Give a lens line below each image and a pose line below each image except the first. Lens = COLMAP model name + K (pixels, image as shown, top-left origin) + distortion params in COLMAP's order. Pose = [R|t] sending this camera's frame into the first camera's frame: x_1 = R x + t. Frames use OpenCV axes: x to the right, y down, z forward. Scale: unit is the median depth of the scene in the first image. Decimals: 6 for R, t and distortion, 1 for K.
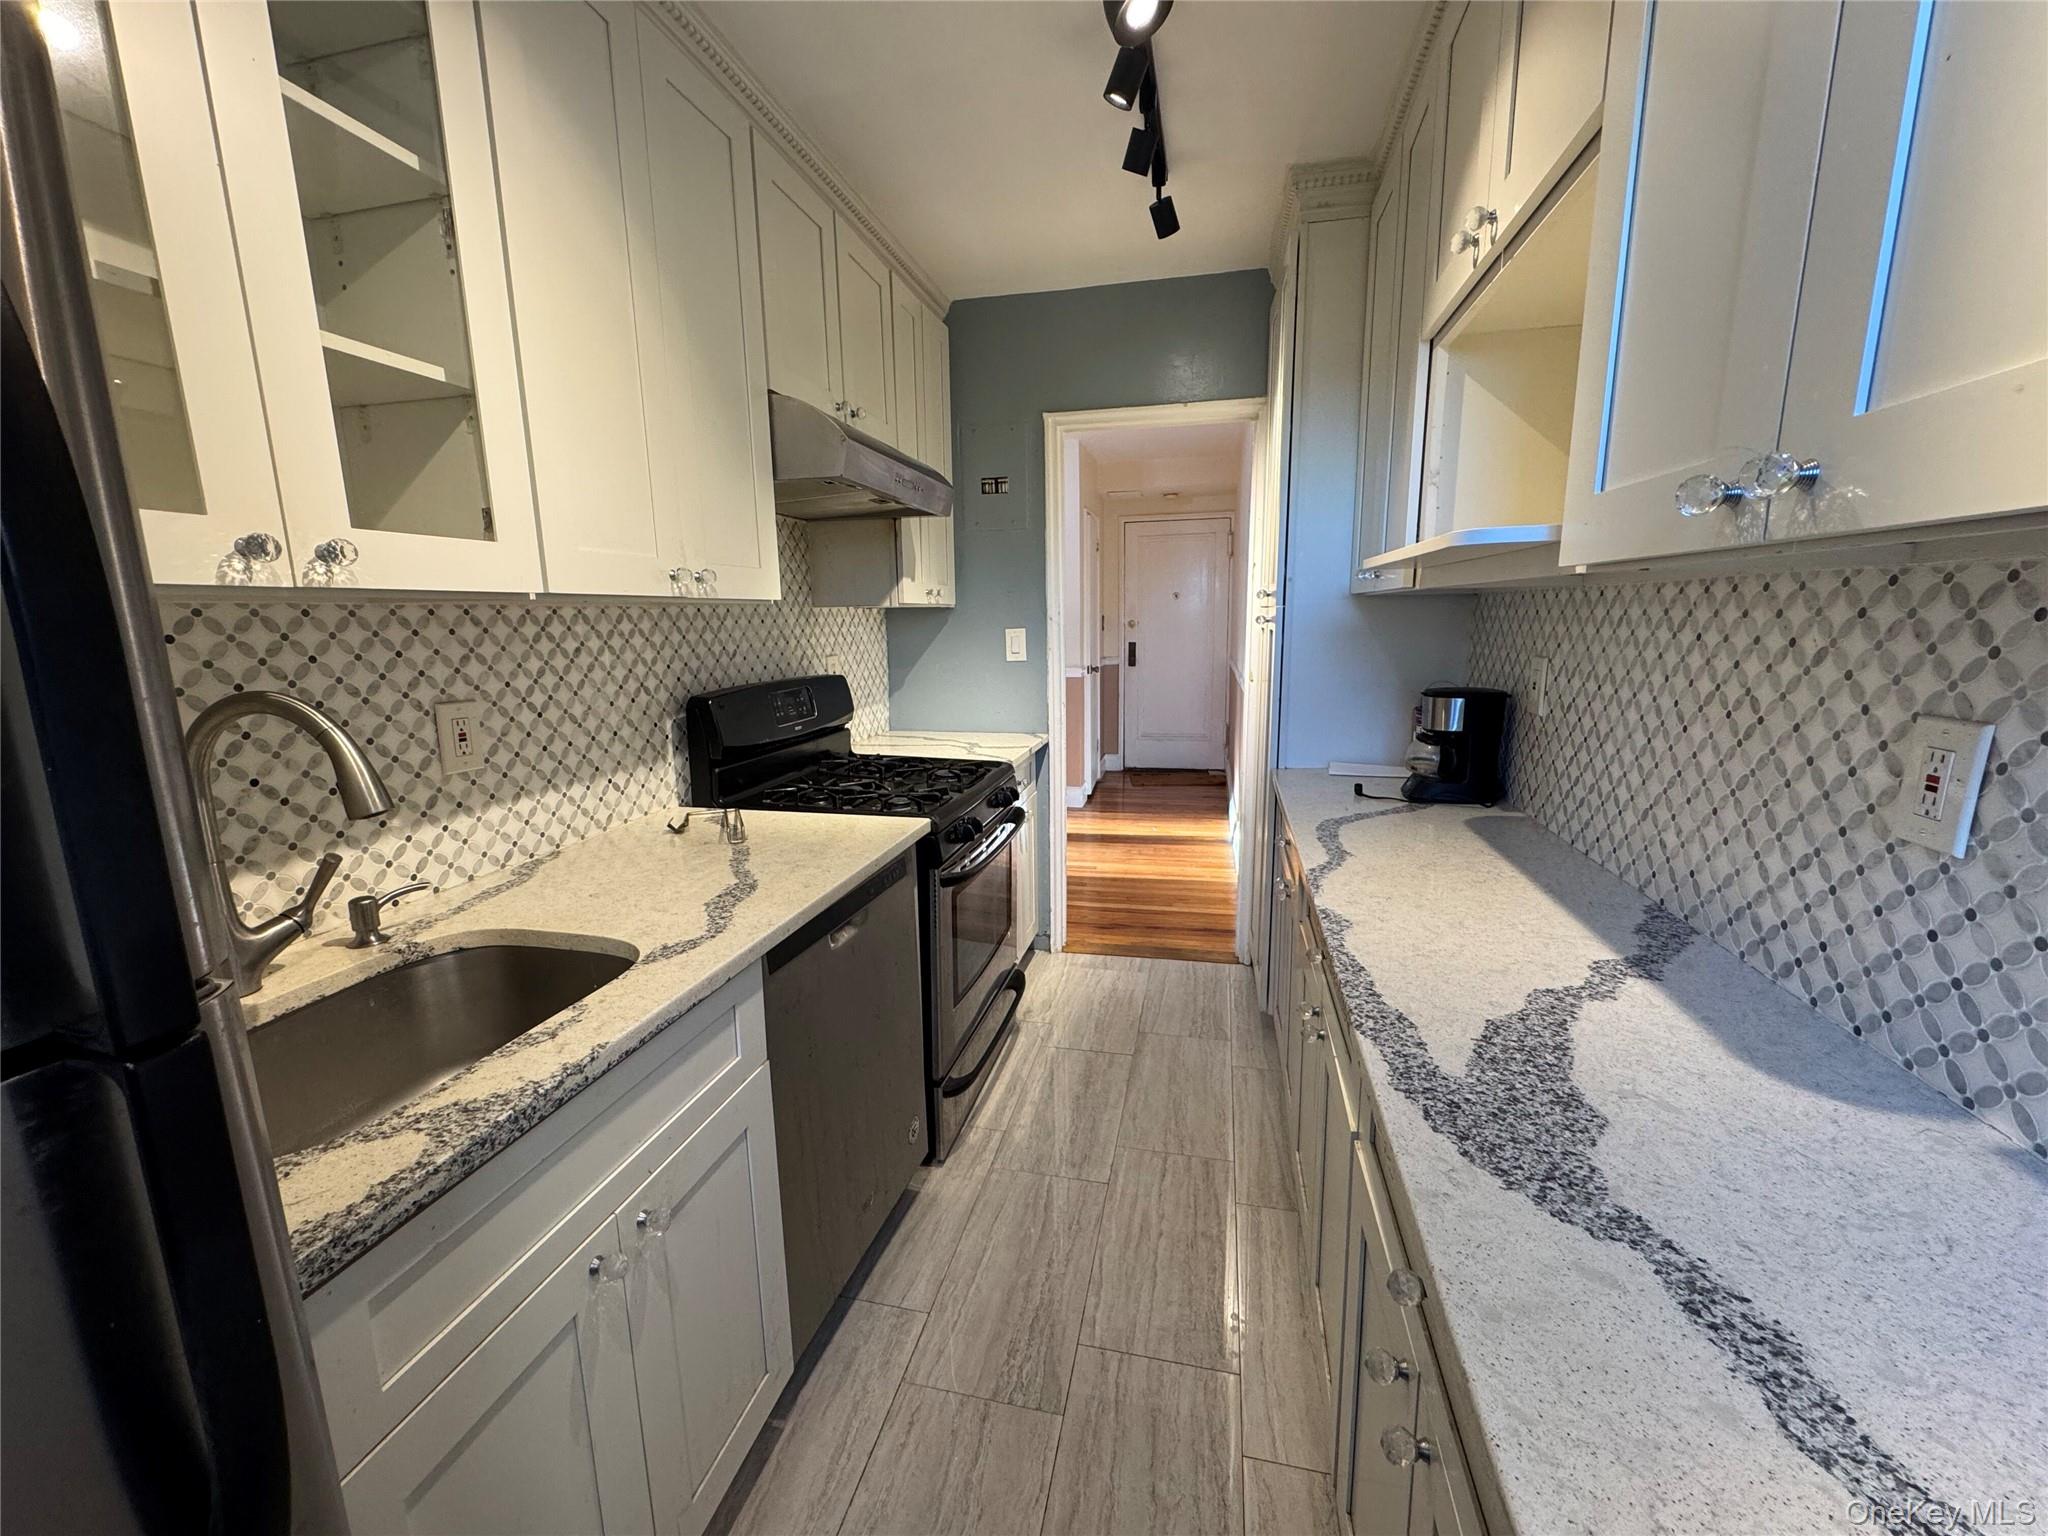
lens RADIAL K [[817.4, 0, 1025.7], [0, 817.4, 768.6], [0, 0, 1]] dist [-0.001167, -0.000228]
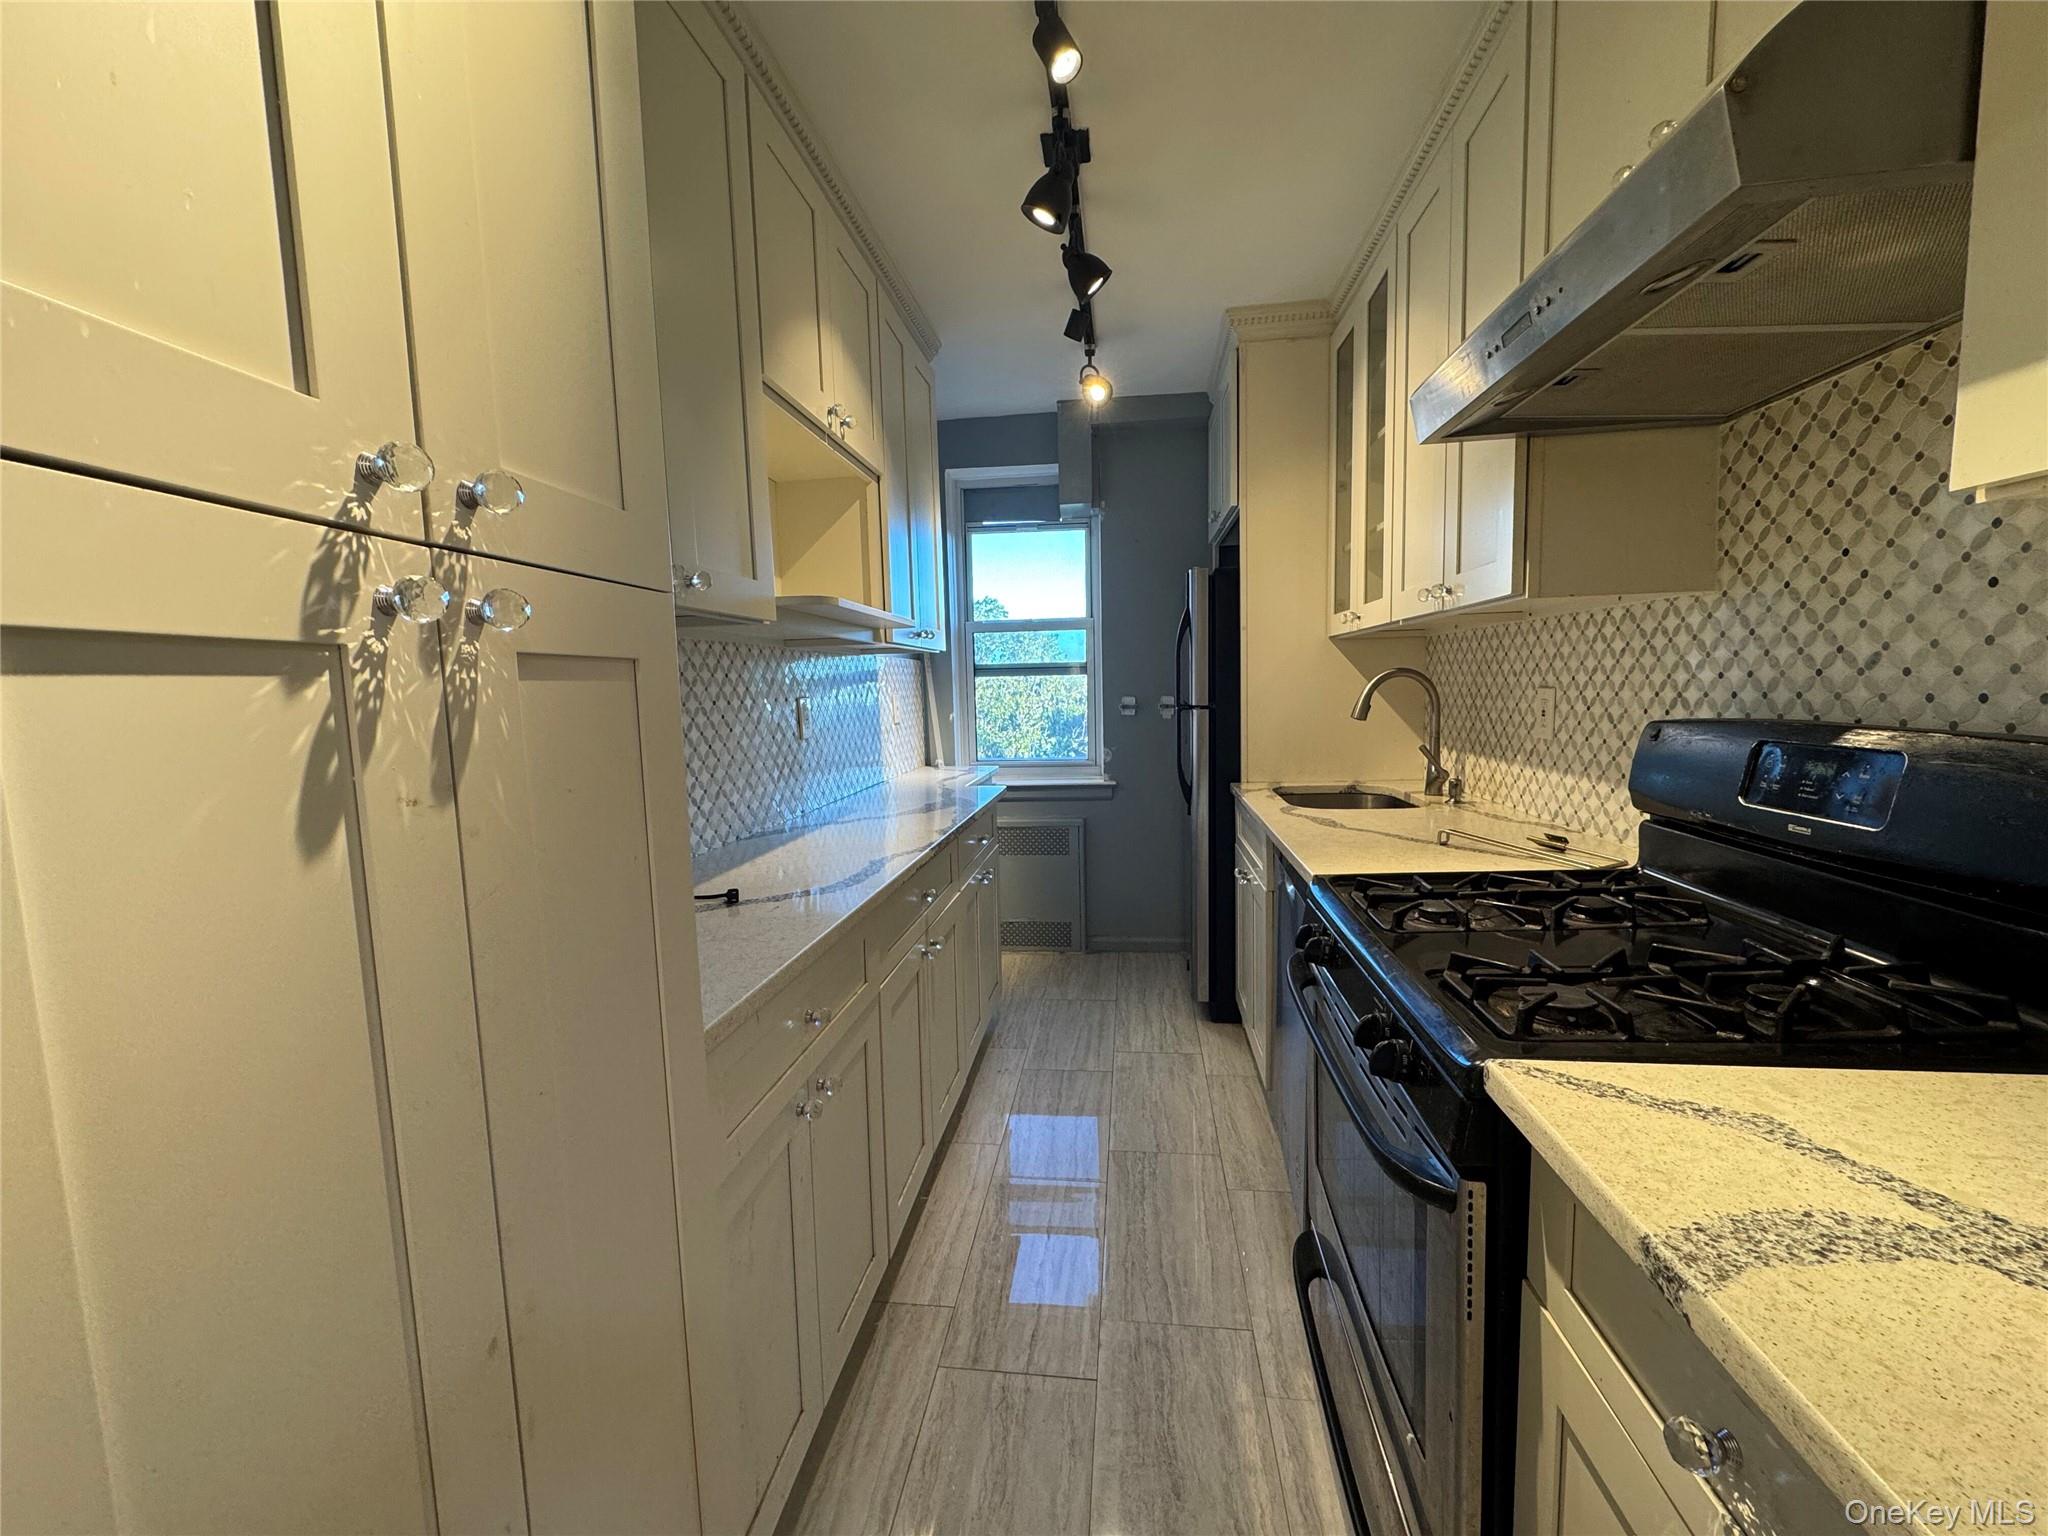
lens RADIAL K [[817.4, 0, 1026.8], [0, 817.4, 762.4], [0, 0, 1]] dist [-0.001167, -0.000228]
pose [[-0.993549, 0.055624, -0.098824, 0.246821], [0.026143, 0.960315, 0.277690, -0.287547], [0.110348, 0.273315, -0.955574, 1.776924]]
